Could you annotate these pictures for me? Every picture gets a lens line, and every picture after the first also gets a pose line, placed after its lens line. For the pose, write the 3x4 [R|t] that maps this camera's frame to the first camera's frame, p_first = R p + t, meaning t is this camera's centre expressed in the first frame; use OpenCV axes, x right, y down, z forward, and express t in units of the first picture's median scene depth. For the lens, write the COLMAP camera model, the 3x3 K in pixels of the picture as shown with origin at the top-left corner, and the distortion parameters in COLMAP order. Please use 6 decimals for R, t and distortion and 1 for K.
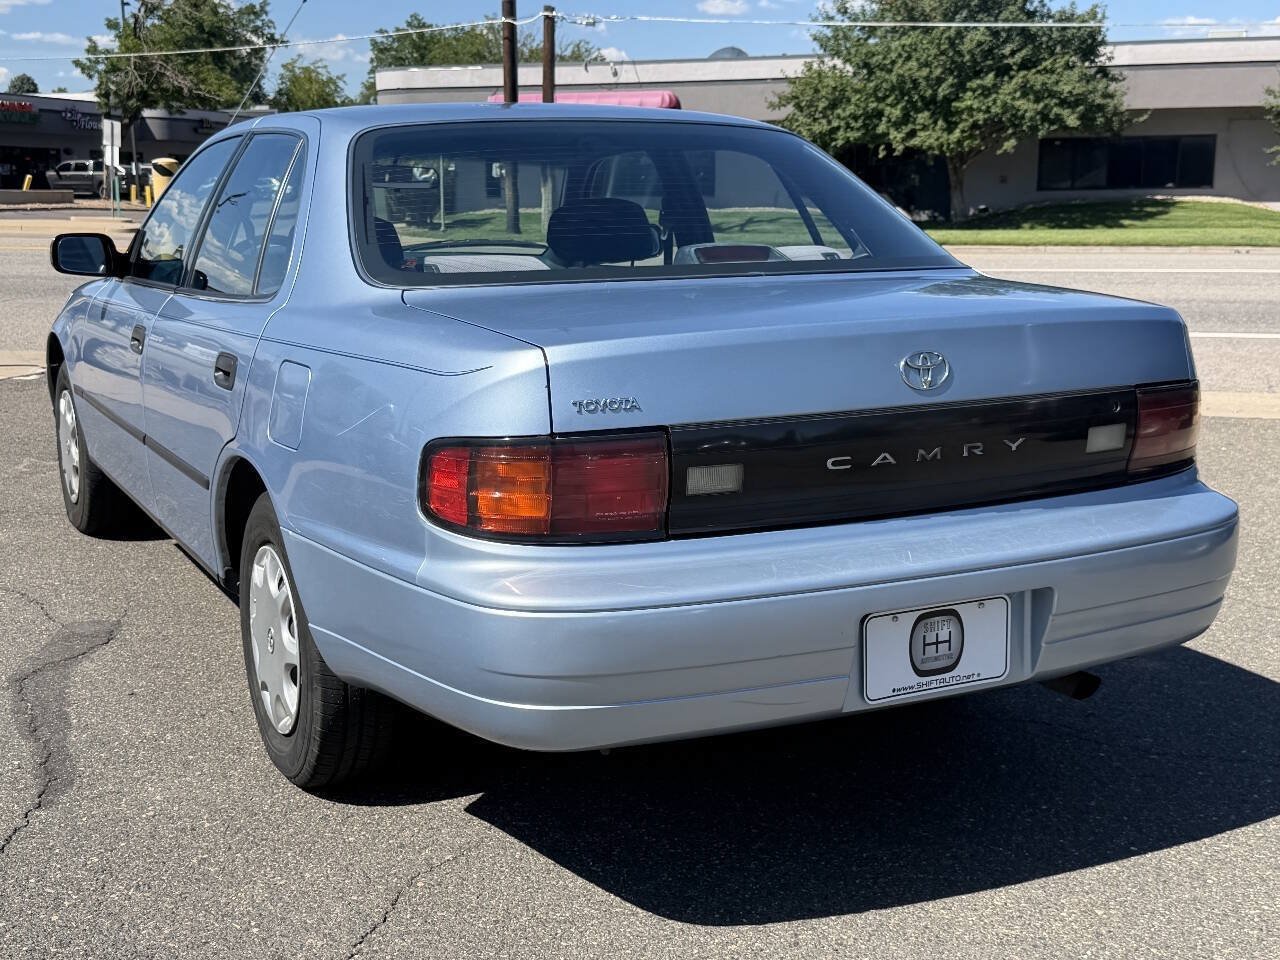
lens RADIAL K [[1587.9, 0, 629.7], [0, 1587.9, 484.7], [0, 0, 1]] dist [0.108366, 0.000000]
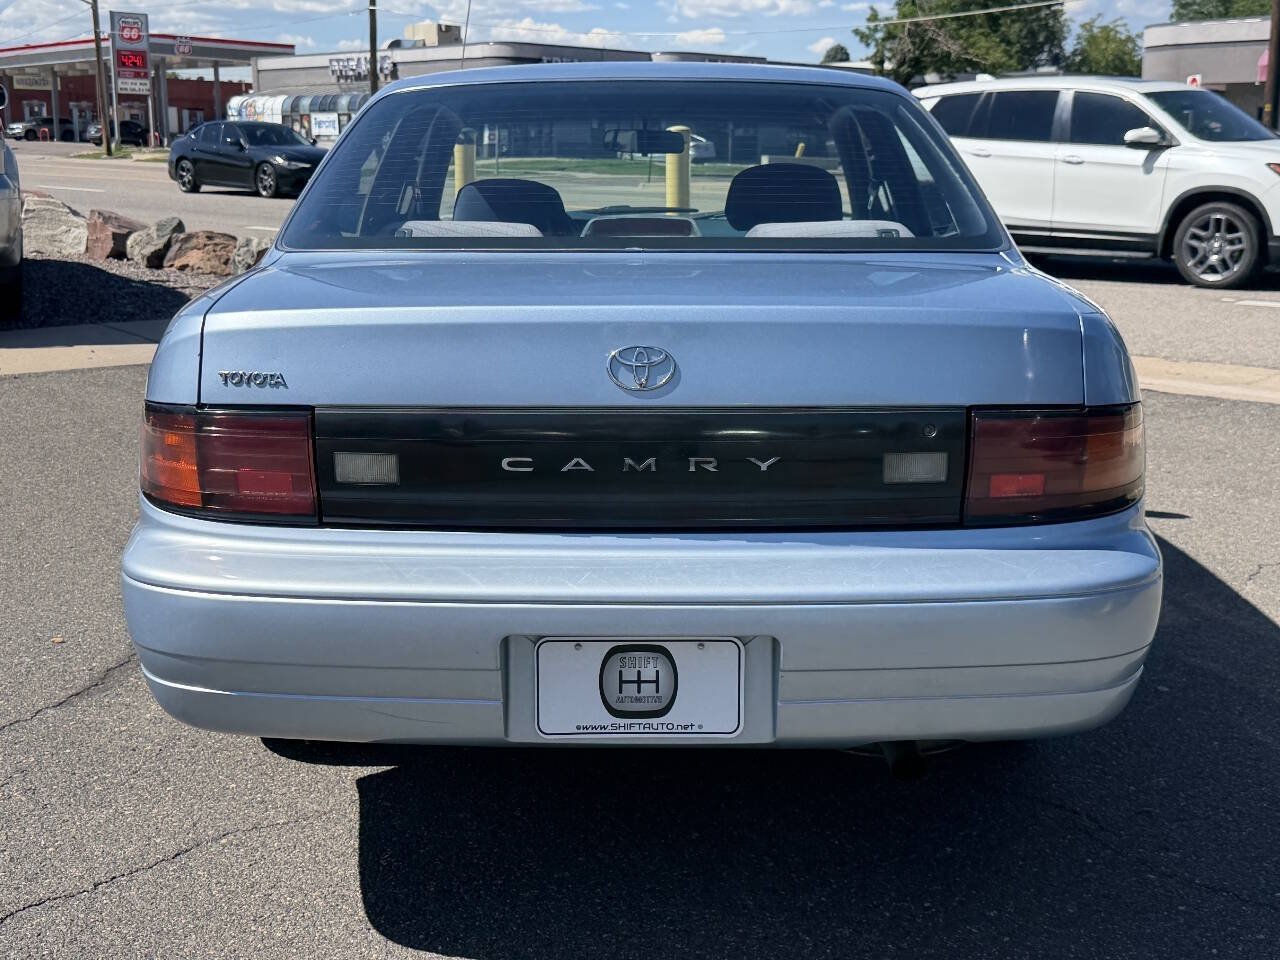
lens RADIAL K [[1587.9, 0, 635.6], [0, 1587.9, 513.2], [0, 0, 1]] dist [0.108366, 0.000000]
pose [[0.886517, 0.111159, -0.449146, 0.544327], [-0.094067, 0.993740, 0.060272, -0.042316], [0.453034, -0.011182, 0.891423, 0.217162]]
